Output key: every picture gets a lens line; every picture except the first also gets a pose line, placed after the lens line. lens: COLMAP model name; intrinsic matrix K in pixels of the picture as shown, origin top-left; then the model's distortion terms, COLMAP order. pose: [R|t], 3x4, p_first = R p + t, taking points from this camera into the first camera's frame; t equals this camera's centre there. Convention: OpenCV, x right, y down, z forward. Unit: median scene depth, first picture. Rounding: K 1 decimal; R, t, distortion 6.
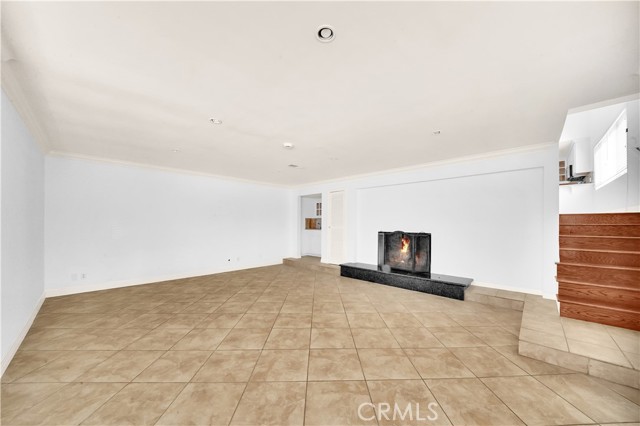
lens RADIAL K [[228.6, 0, 327.6], [0, 228.6, 218.1], [0, 0, 1]] dist [-0.021526, 0.000077]
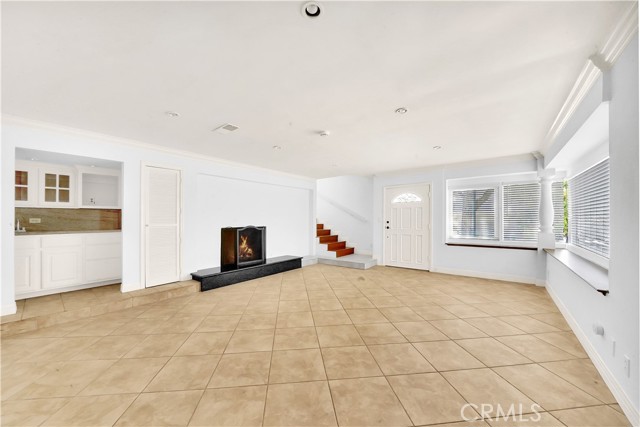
lens RADIAL K [[234.7, 0, 320.0], [0, 234.7, 213.5], [0, 0, 1]] dist [-0.022661, 0.000153]
pose [[-0.077771, 0.019607, 0.996778, -1.224747], [-0.016696, 0.999641, -0.020966, 0.027192], [-0.996831, -0.018272, -0.077415, 1.196412]]
